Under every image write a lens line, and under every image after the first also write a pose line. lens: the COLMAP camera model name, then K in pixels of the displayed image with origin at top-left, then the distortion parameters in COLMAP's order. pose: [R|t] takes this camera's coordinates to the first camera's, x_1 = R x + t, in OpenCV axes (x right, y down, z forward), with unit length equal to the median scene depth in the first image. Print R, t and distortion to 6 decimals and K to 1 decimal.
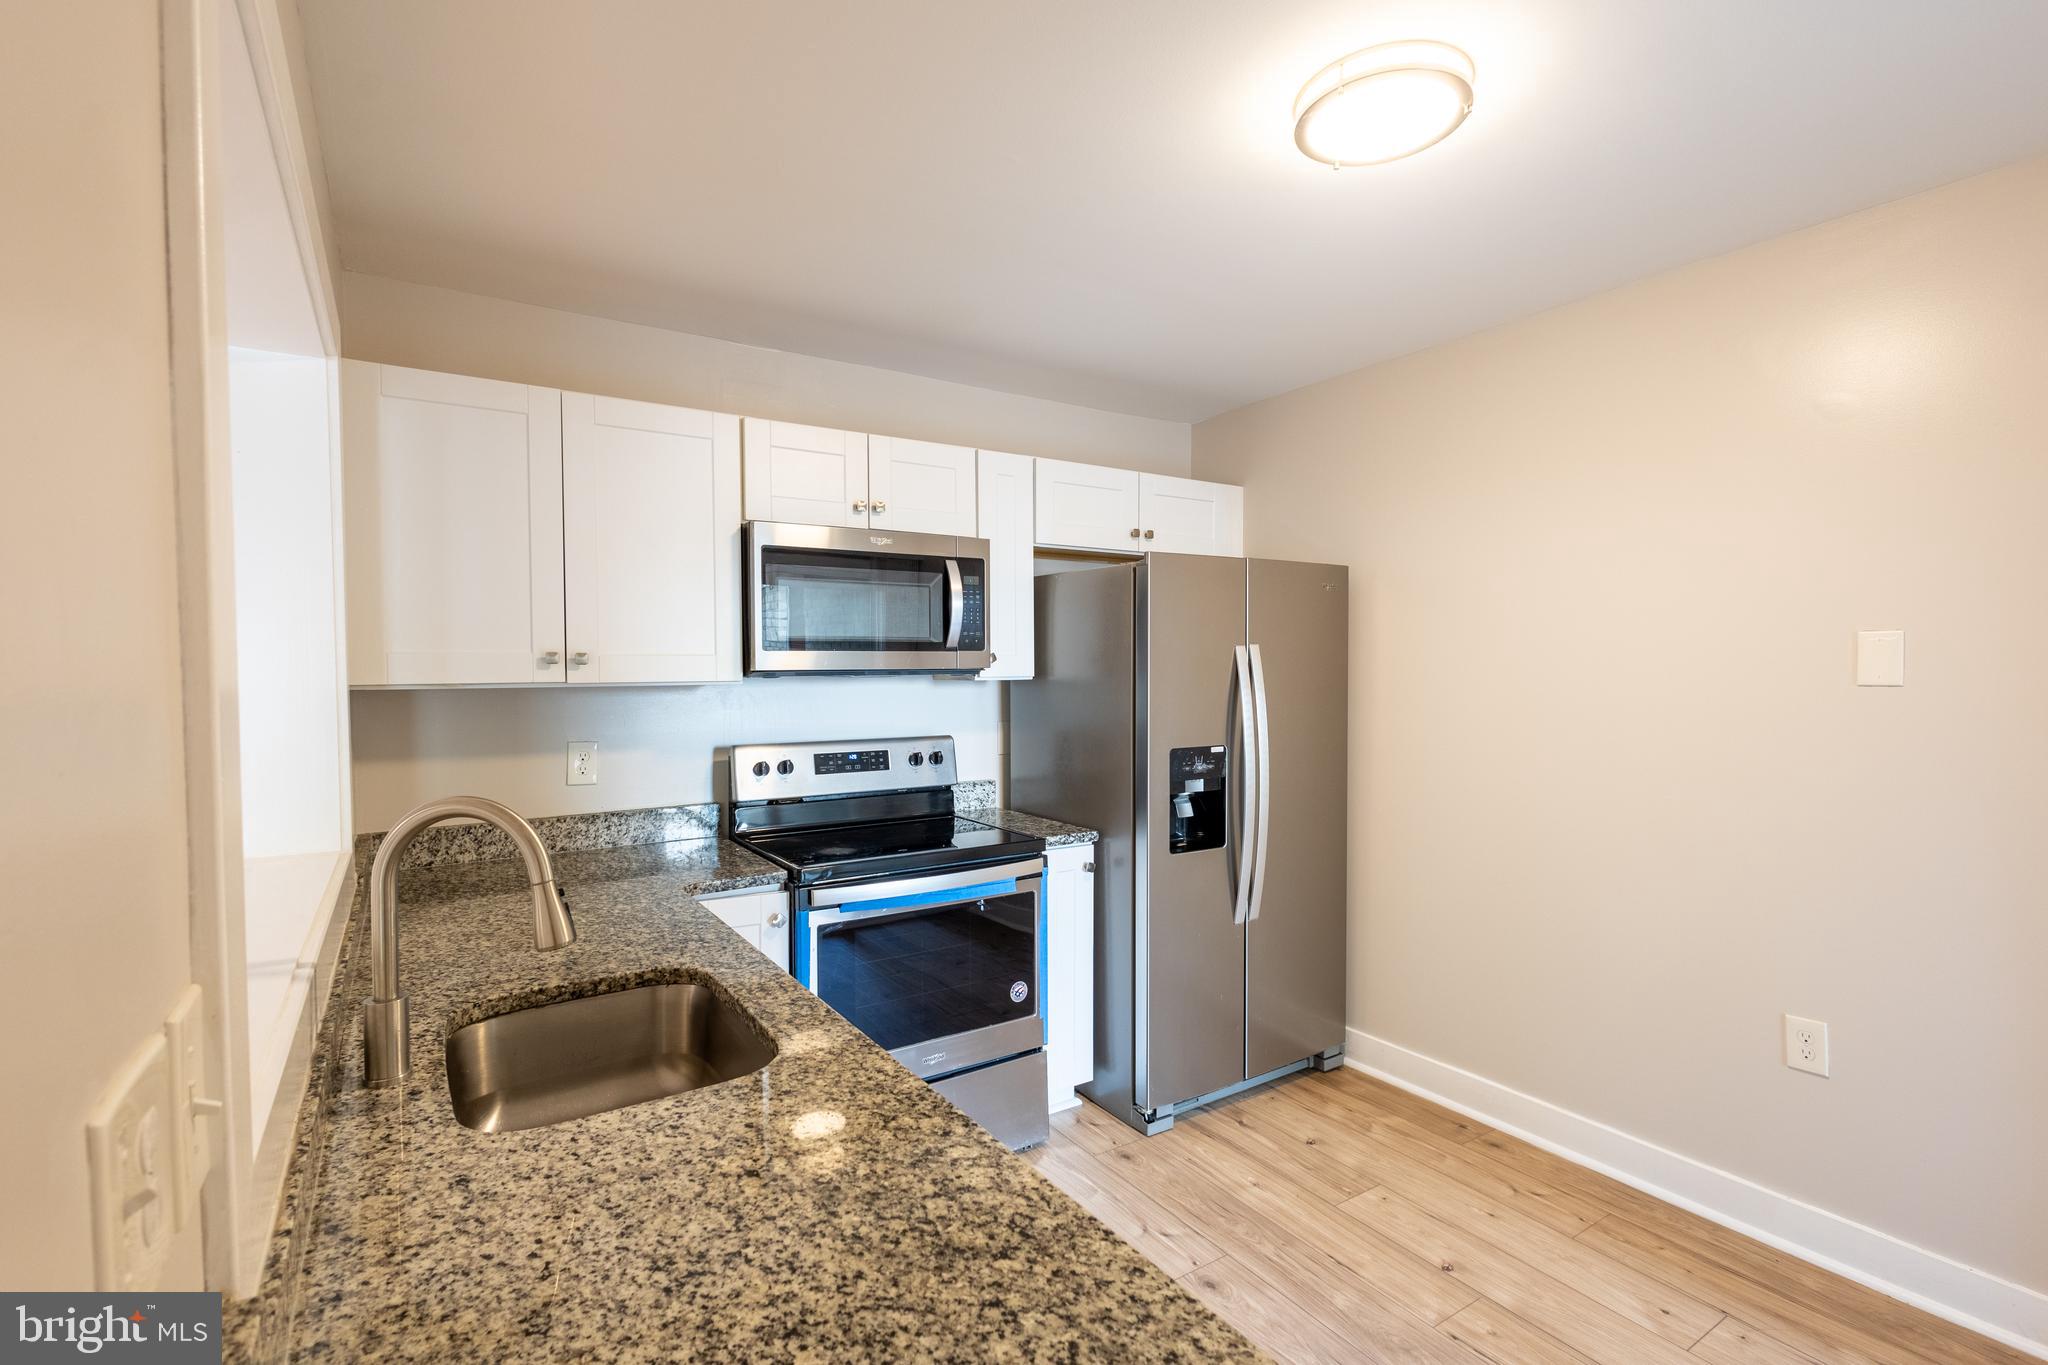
lens RADIAL K [[940.8, 0, 1019.2], [0, 940.8, 683.9], [0, 0, 1]] dist [0.009118, -0.000184]
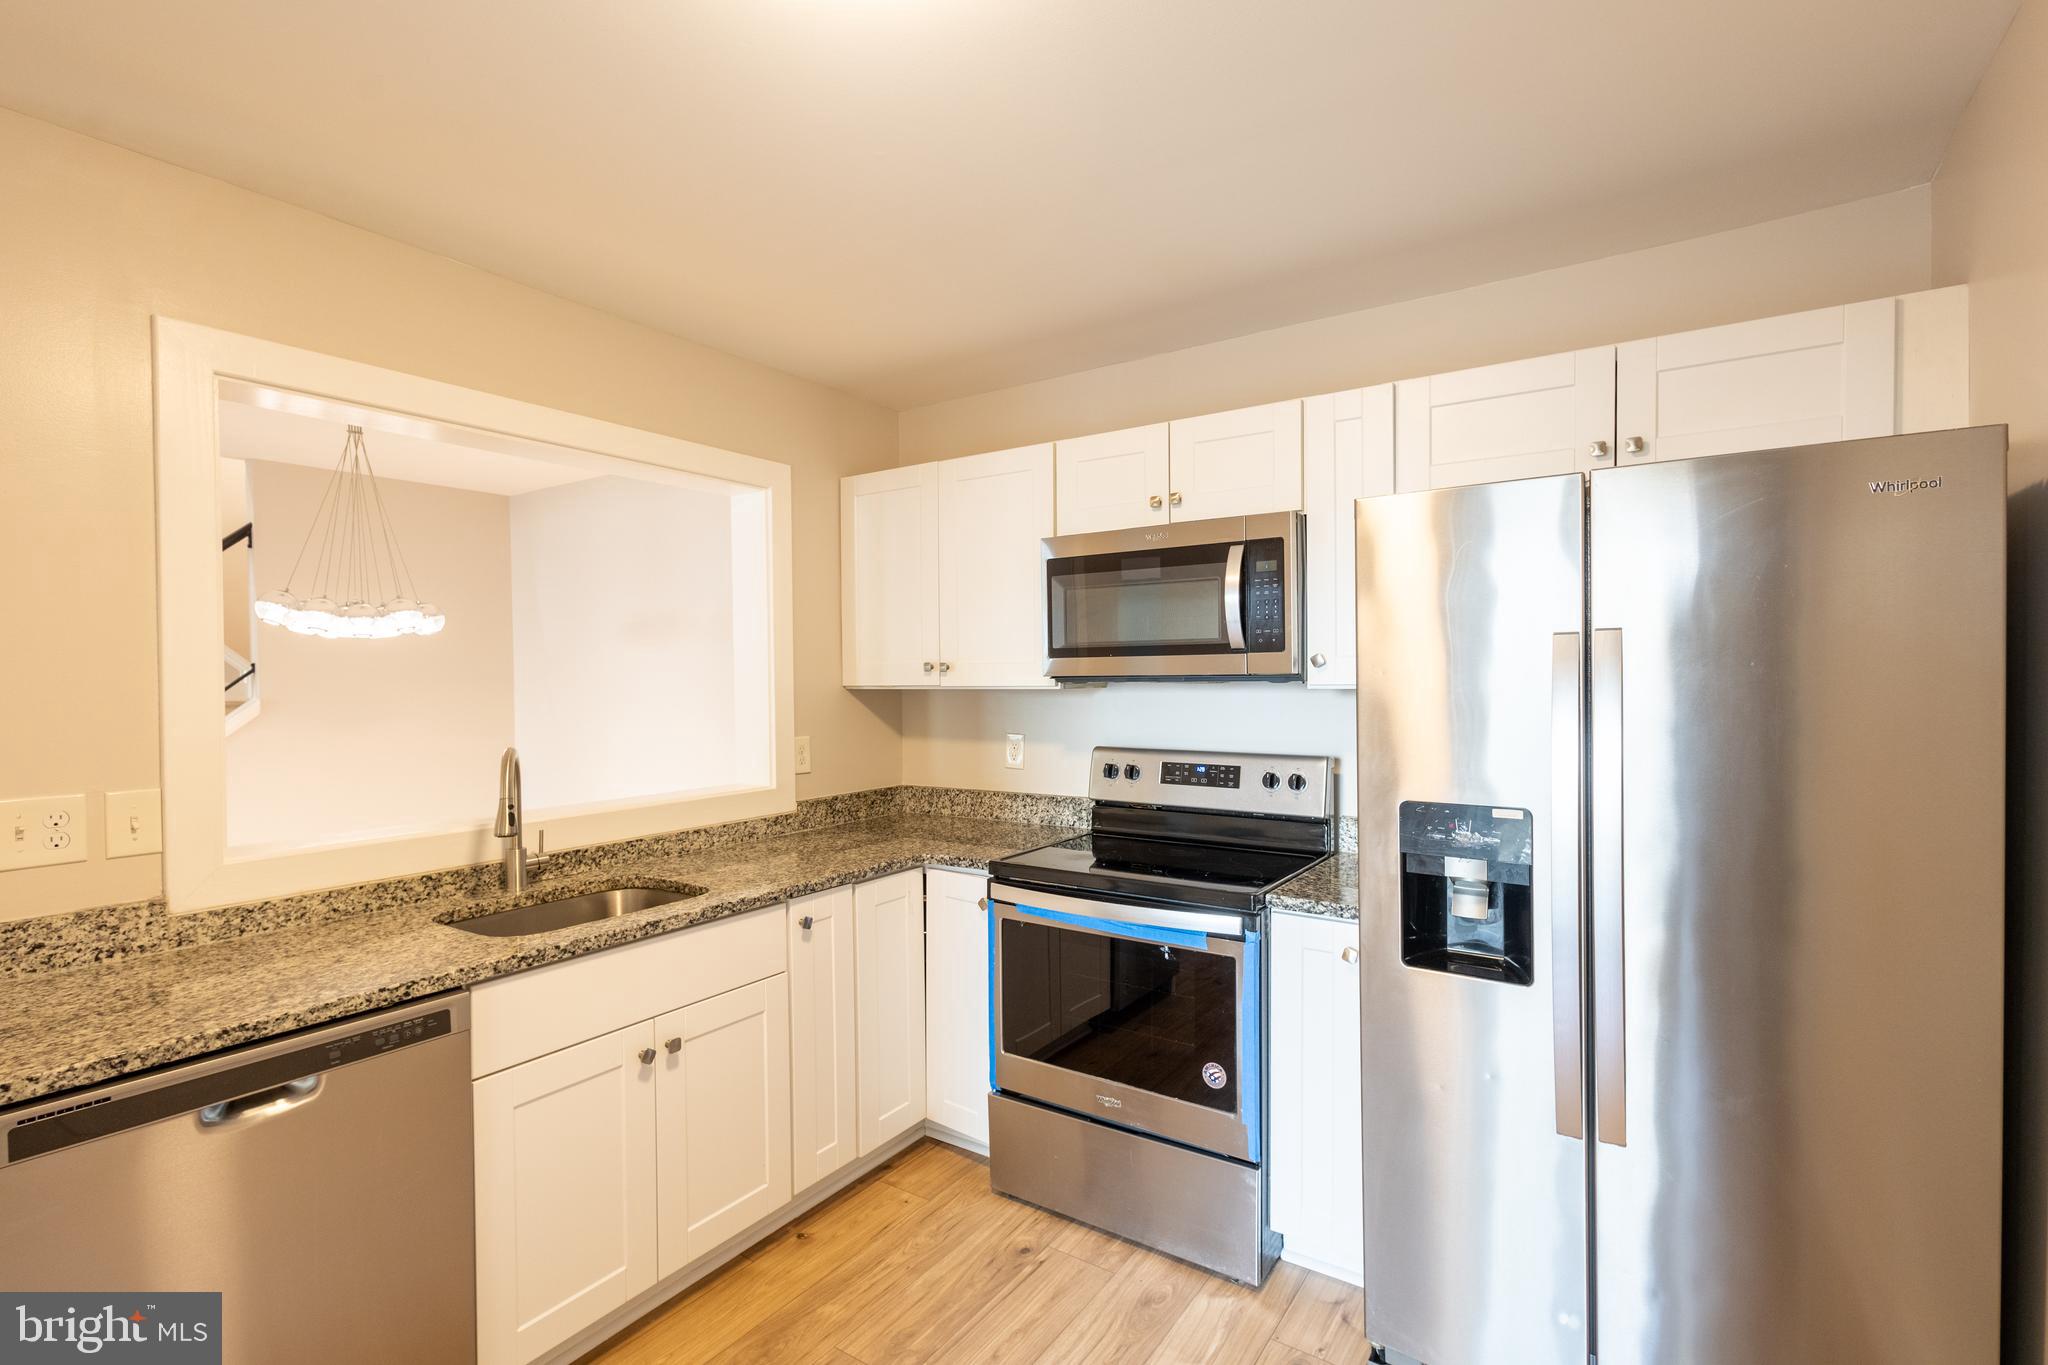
lens RADIAL K [[938.3, 0, 1027.2], [0, 938.3, 686.0], [0, 0, 1]] dist [0.011923, -0.004410]
pose [[0.395317, 0.012990, -0.918453, 0.653766], [-0.010059, 0.999901, 0.009813, -0.012714], [0.918490, 0.005360, 0.395409, 0.519136]]
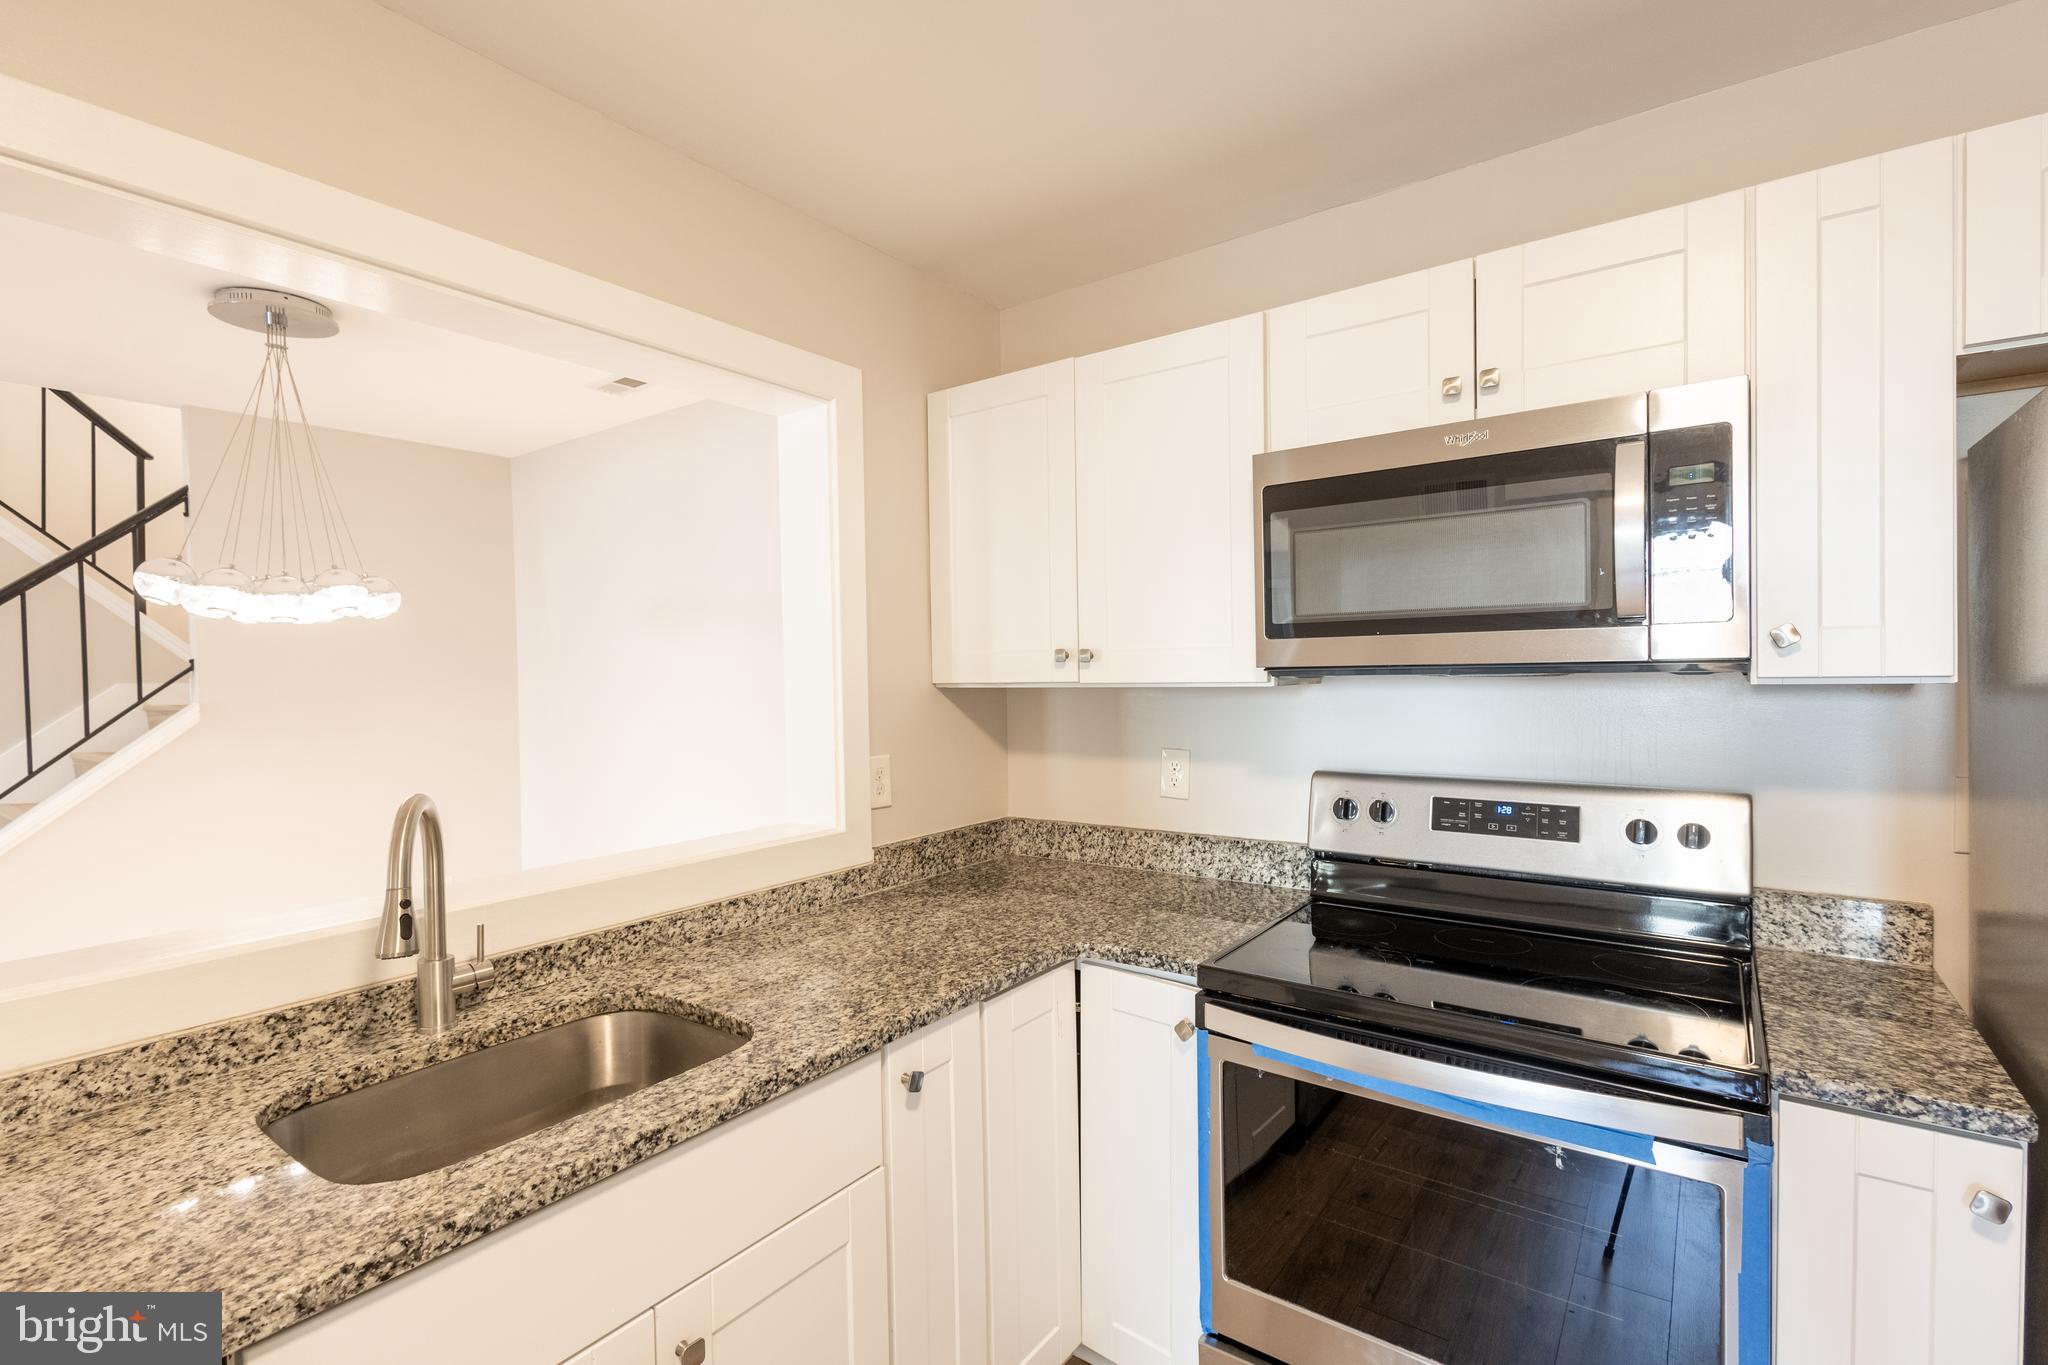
lens RADIAL K [[938.3, 0, 1027.2], [0, 938.3, 686.0], [0, 0, 1]] dist [0.011923, -0.004410]
pose [[0.361116, 0.016526, -0.932375, 0.291038], [-0.003087, 0.999859, 0.016527, -0.010713], [0.932516, -0.003089, 0.361116, 0.546917]]
